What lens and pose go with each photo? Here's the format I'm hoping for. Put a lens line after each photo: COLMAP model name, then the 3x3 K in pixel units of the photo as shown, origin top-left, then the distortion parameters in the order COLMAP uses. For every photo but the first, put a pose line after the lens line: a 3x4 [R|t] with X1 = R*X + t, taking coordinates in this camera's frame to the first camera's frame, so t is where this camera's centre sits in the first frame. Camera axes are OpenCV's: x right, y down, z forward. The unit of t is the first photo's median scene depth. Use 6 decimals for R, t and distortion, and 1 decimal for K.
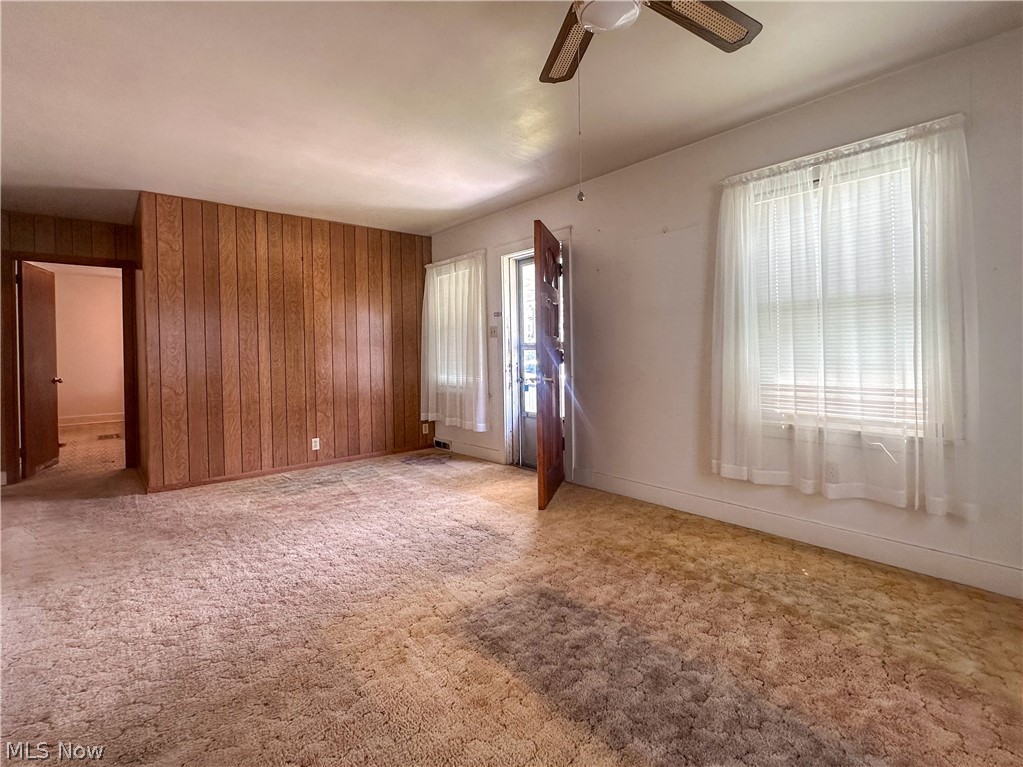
lens RADIAL K [[496.8, 0, 537.9], [0, 496.8, 354.6], [0, 0, 1]] dist [-0.001345, -0.000112]
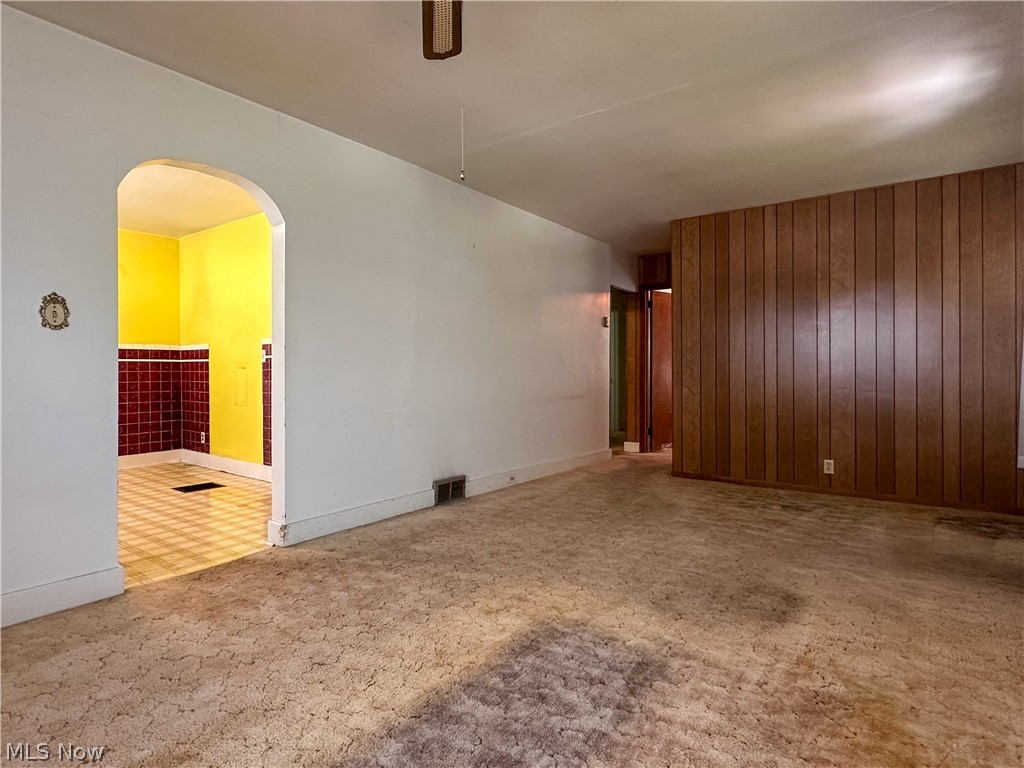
lens RADIAL K [[560.5, 0, 495.9], [0, 560.5, 368.1], [0, 0, 1]] dist [0.001454, 0.000393]
pose [[0.185168, 0.012505, -0.982627, 0.669325], [-0.007896, 0.999906, 0.011237, 0.017087], [0.982675, 0.005678, 0.185250, 0.506935]]
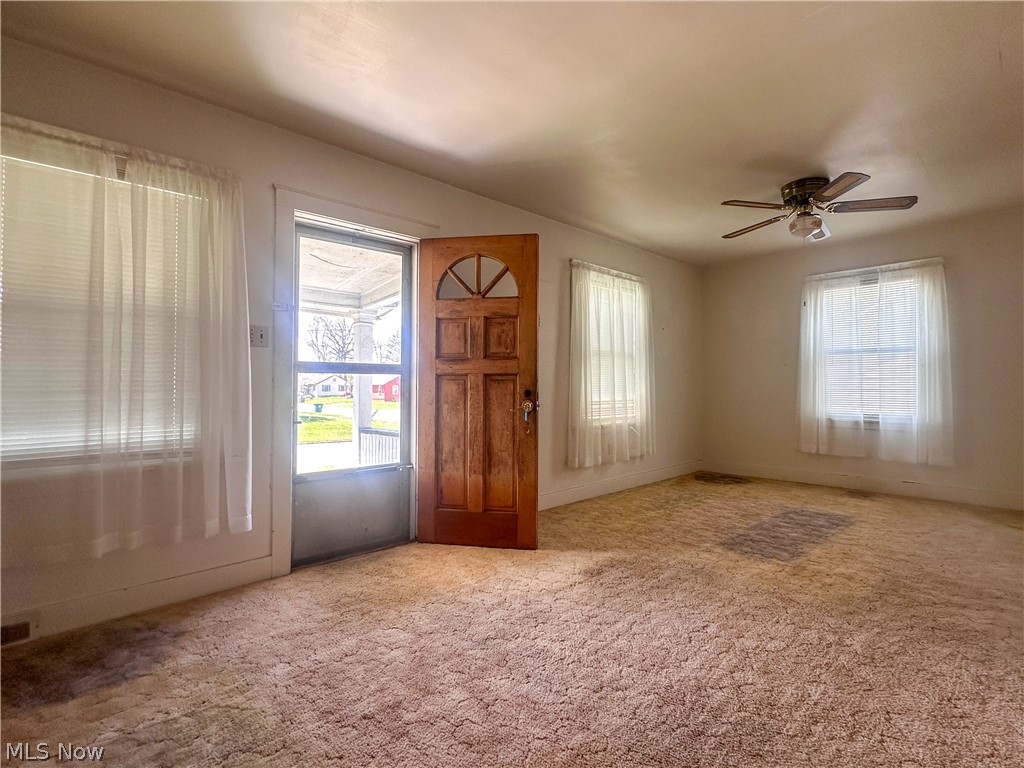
lens RADIAL K [[491.0, 0, 553.7], [0, 491.0, 377.5], [0, 0, 1]] dist [-0.001728, -0.000161]
pose [[-0.056519, 0.031081, 0.997918, -1.155808], [0.010188, 0.999481, -0.030553, 0.032059], [-0.998350, 0.008440, -0.056807, 1.297323]]
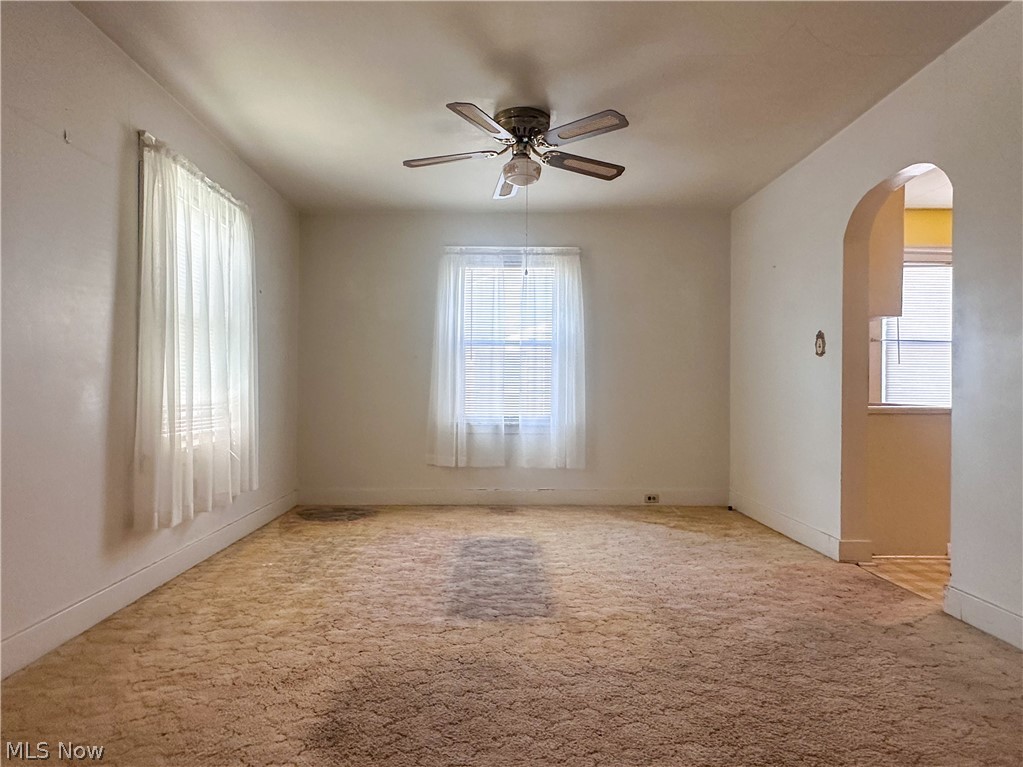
lens RADIAL K [[612.6, 0, 488.1], [0, 612.6, 391.0], [0, 0, 1]] dist [-0.002856, 0.000705]
pose [[-0.741061, 0.010805, 0.671351, -0.695843], [0.011241, 0.999930, -0.003684, 0.047940], [-0.671343, 0.004817, -0.741131, 1.522931]]
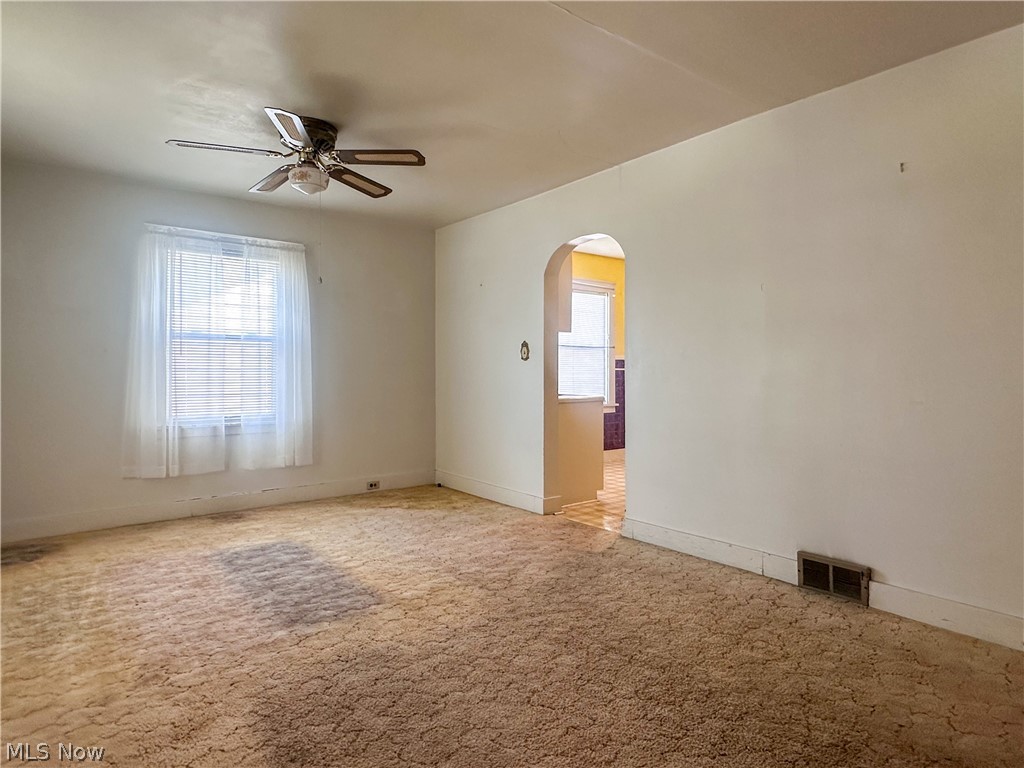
lens RADIAL K [[608.3, 0, 537.0], [0, 608.3, 376.3], [0, 0, 1]] dist [-0.001914, 0.000386]
pose [[-0.999031, 0.015913, 0.041033, -0.432408], [0.016494, 0.999768, 0.013873, -0.004920], [-0.040803, 0.014536, -0.999061, 1.788325]]
